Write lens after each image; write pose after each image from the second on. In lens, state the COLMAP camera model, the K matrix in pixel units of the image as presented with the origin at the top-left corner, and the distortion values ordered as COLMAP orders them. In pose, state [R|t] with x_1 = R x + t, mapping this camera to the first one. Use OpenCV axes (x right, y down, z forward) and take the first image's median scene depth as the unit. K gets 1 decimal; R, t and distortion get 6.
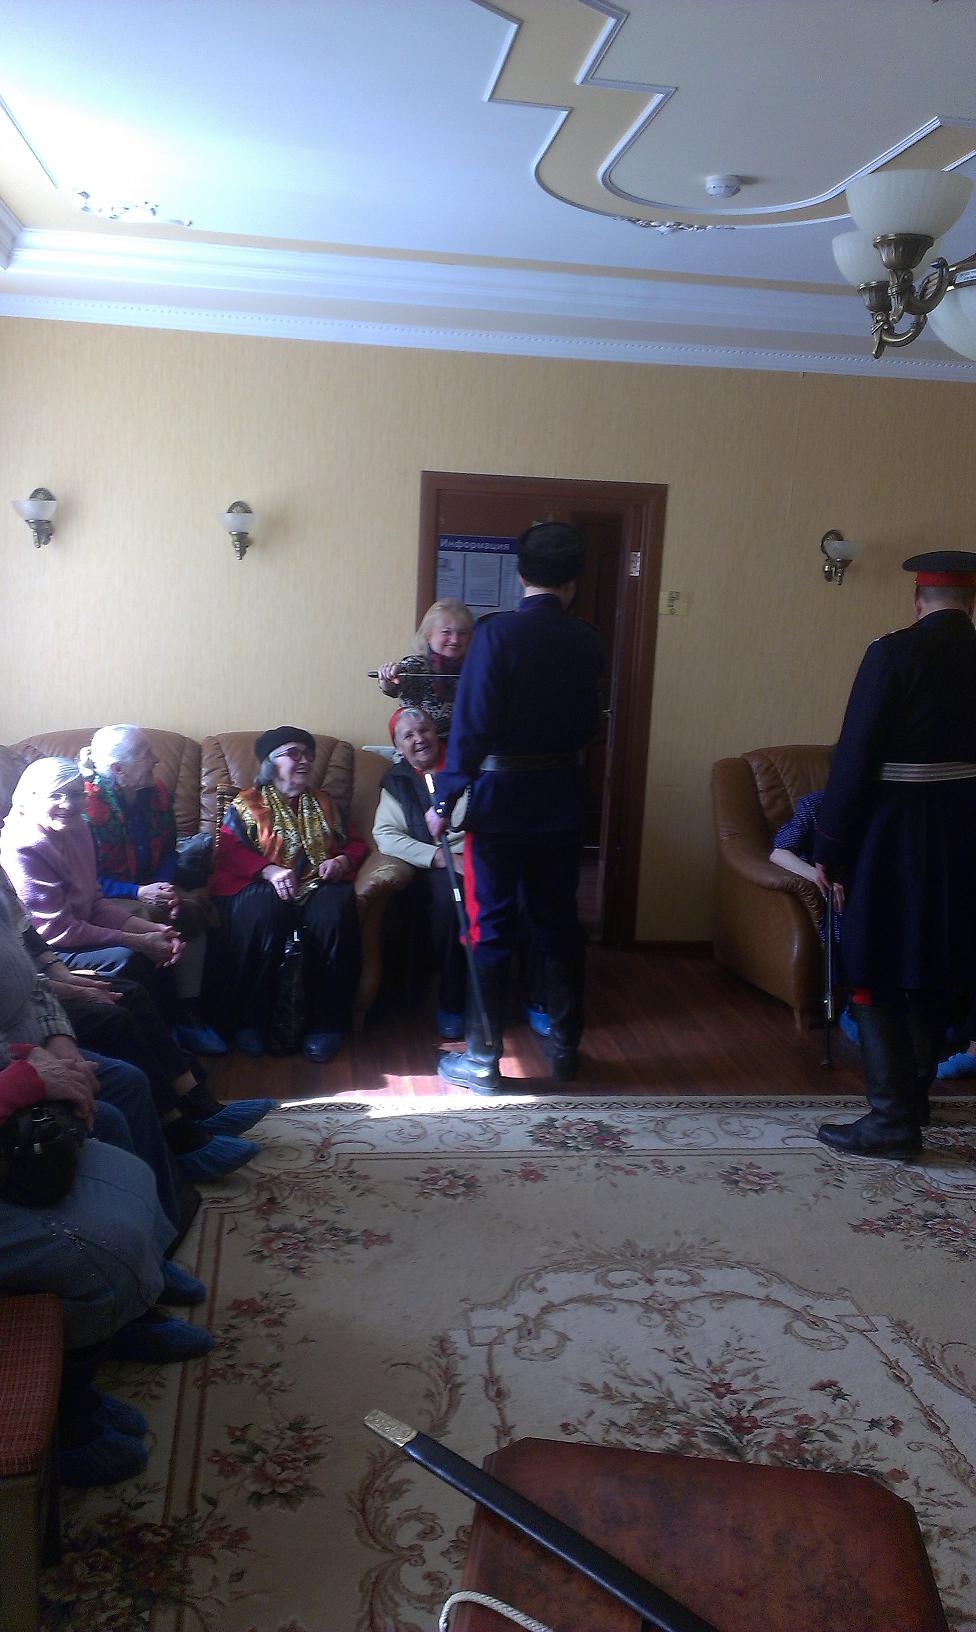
lens RADIAL K [[1296.3, 0, 499.2], [0, 1296.3, 820.5], [0, 0, 1]] dist [0.121700, -0.222972]
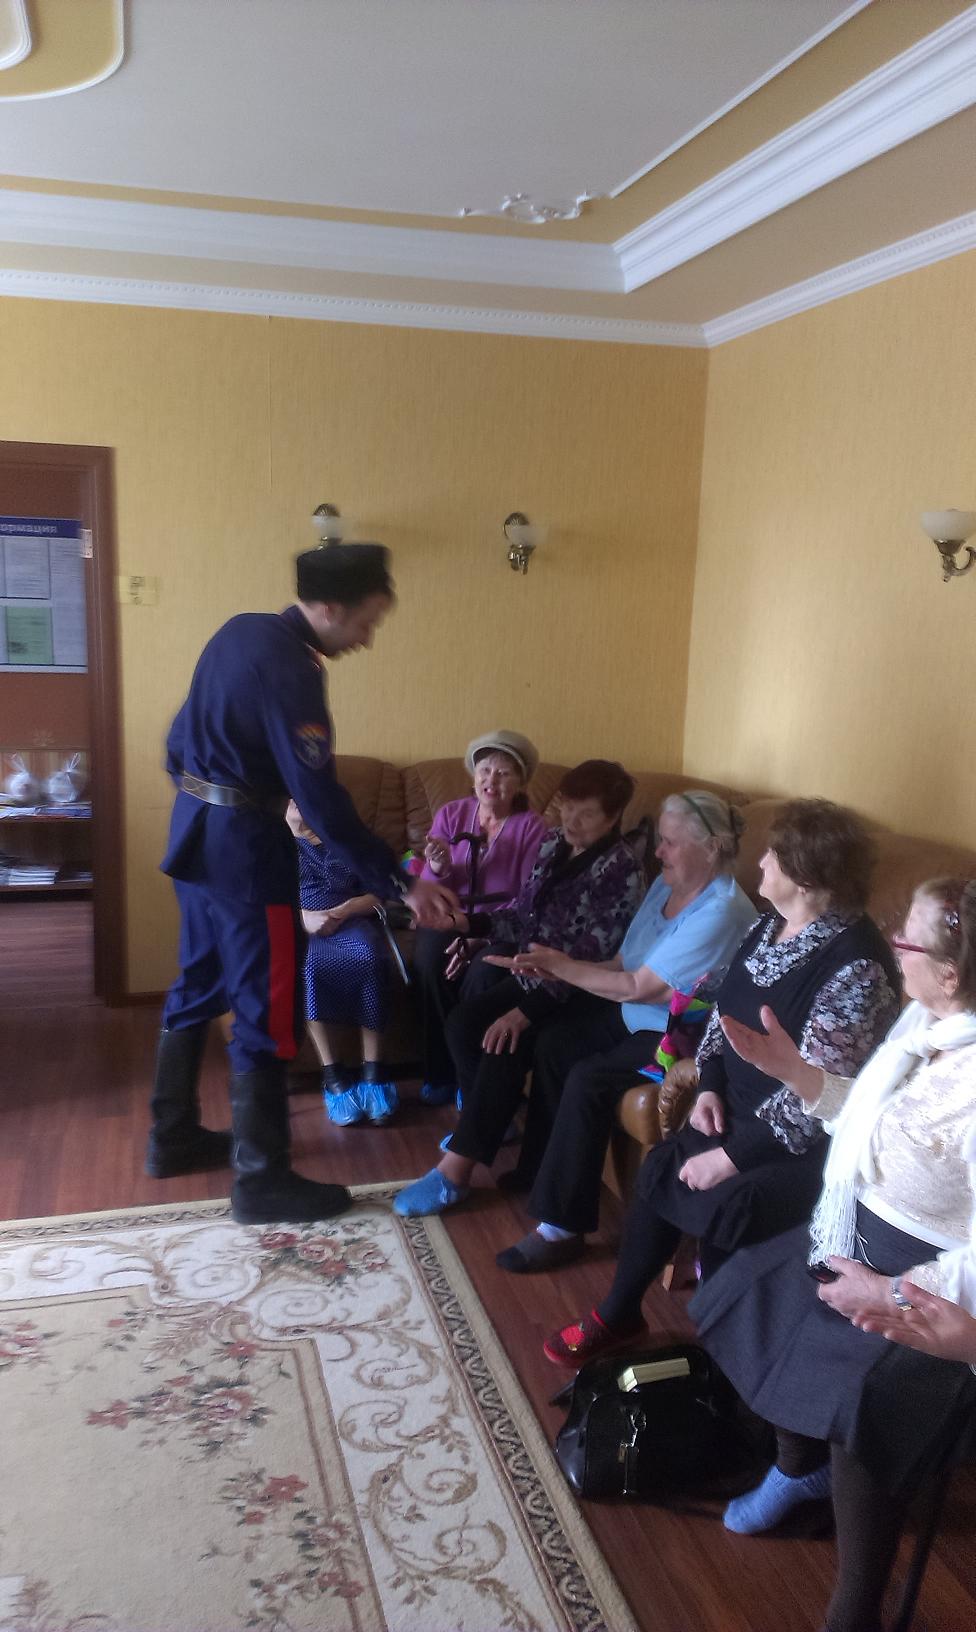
lens RADIAL K [[1311.7, 0, 497.2], [0, 1311.7, 815.5], [0, 0, 1]] dist [0.101974, -0.128581]
pose [[0.991756, -0.037375, 0.122568, 0.372415], [0.037596, 0.999293, 0.000510, -0.021528], [-0.122501, 0.004103, 0.992460, 0.193032]]
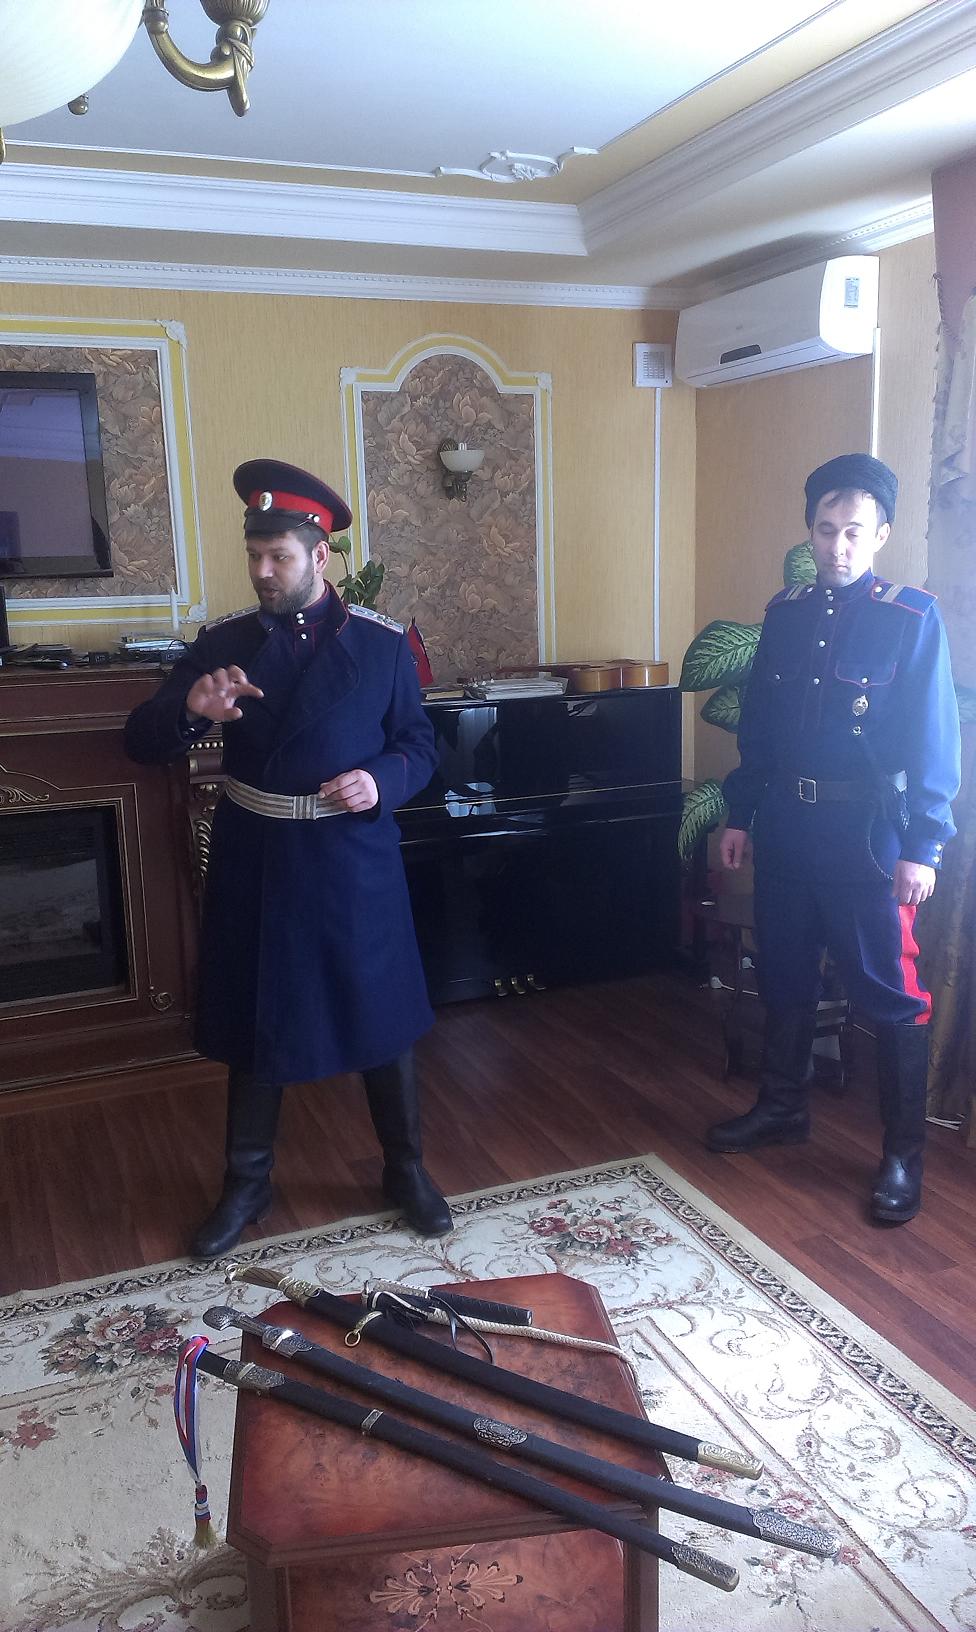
lens RADIAL K [[1311.7, 0, 489.0], [0, 1311.7, 824.9], [0, 0, 1]] dist [0.101974, -0.128581]
pose [[0.966638, -0.123678, 0.224311, 0.131235], [0.118794, 0.992295, 0.035192, -0.040637], [-0.226935, -0.007372, 0.973882, 0.249325]]
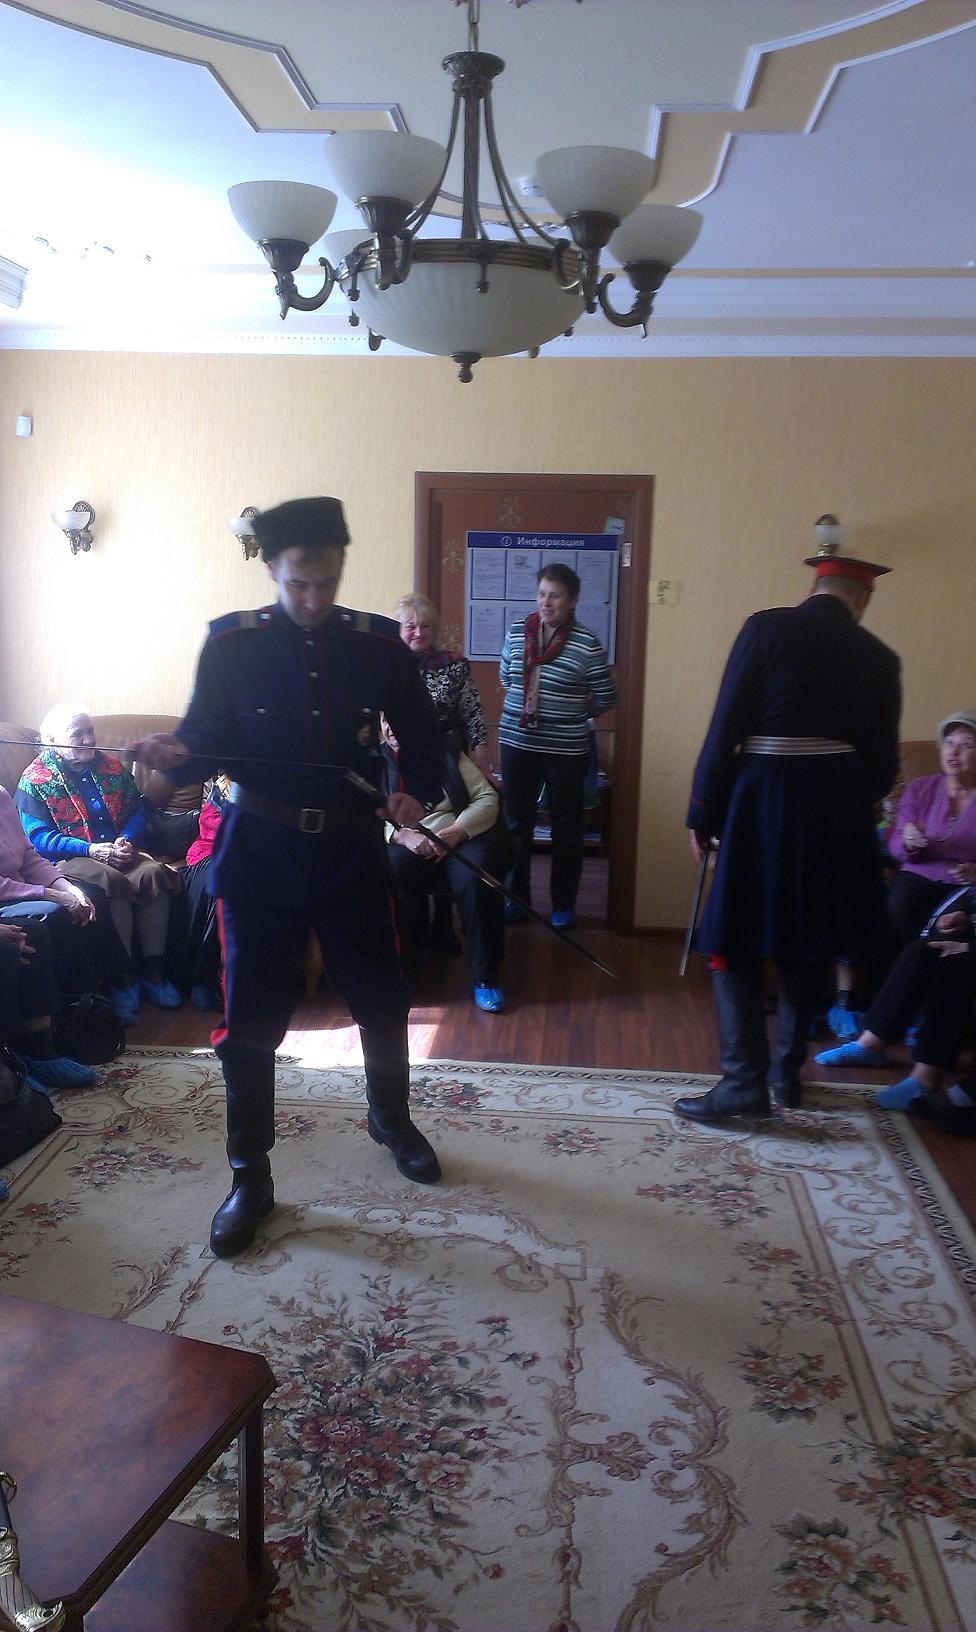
lens RADIAL K [[1296.3, 0, 496.2], [0, 1296.3, 820.6], [0, 0, 1]] dist [0.121700, -0.222972]
pose [[0.976464, 0.017302, -0.214987, 0.334488], [-0.017668, 0.999844, 0.000221, 0.018394], [0.214957, 0.003583, 0.976617, -0.025040]]
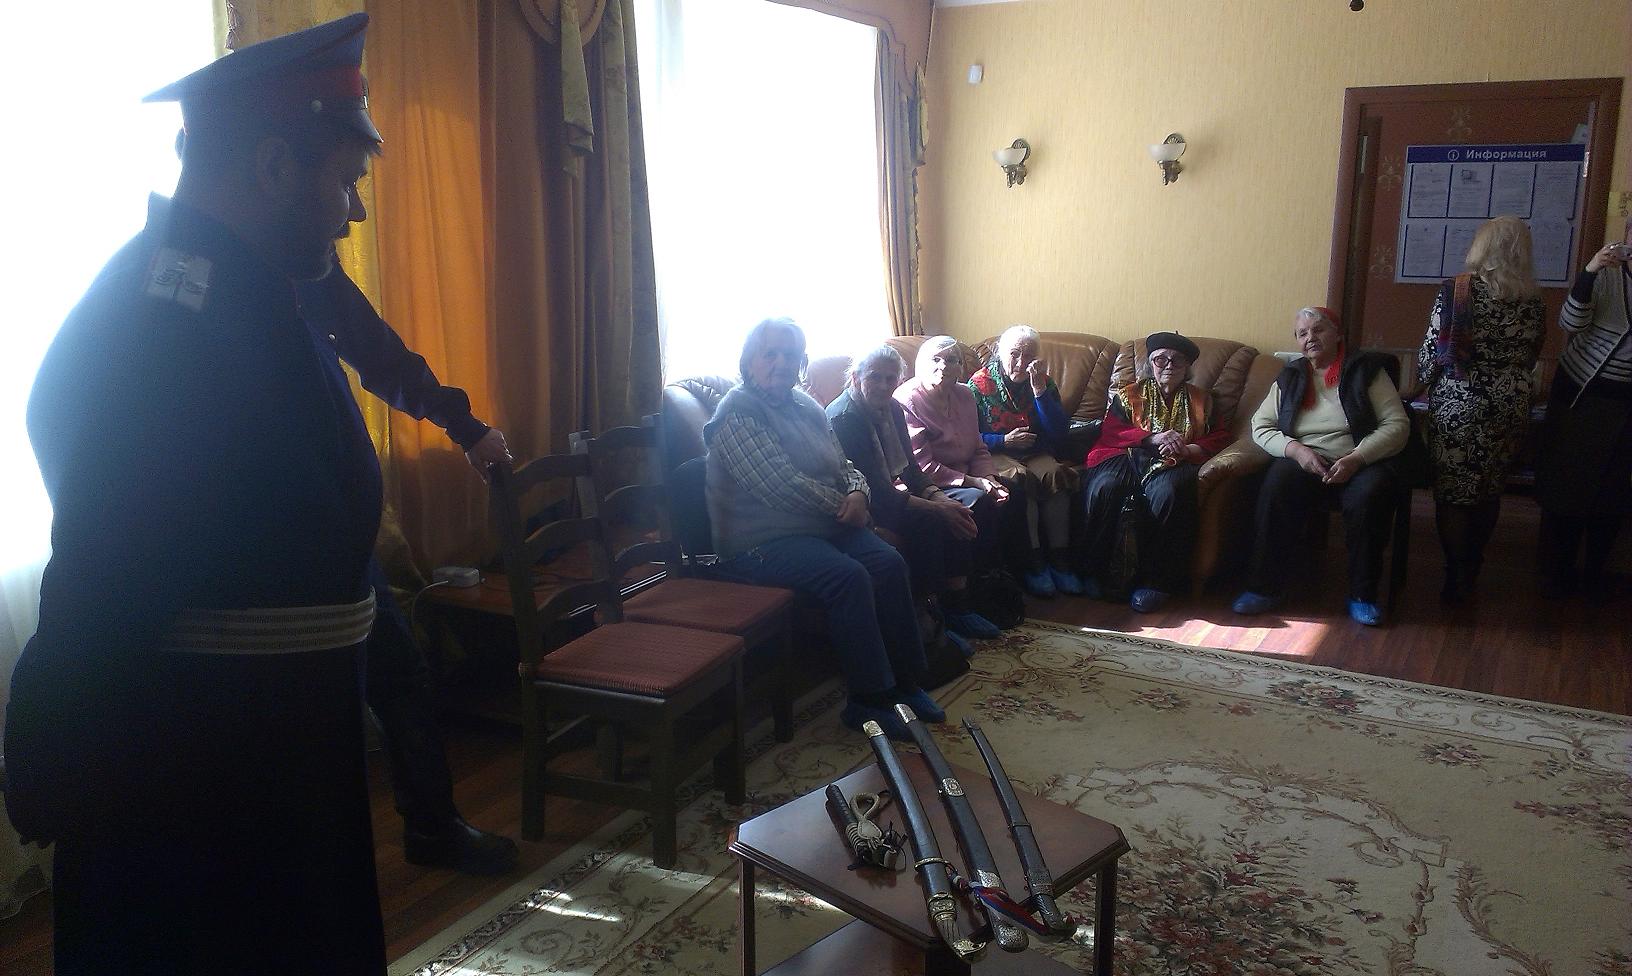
lens RADIAL K [[1296.3, 0, 820.1], [0, 1296.3, 500.3], [0, 0, 1]] dist [0.121700, -0.222972]
pose [[0.788195, 0.088200, -0.609072, 0.396808], [-0.070616, 0.996102, 0.052862, 0.049812], [0.611360, 0.001345, 0.791351, -0.132179]]
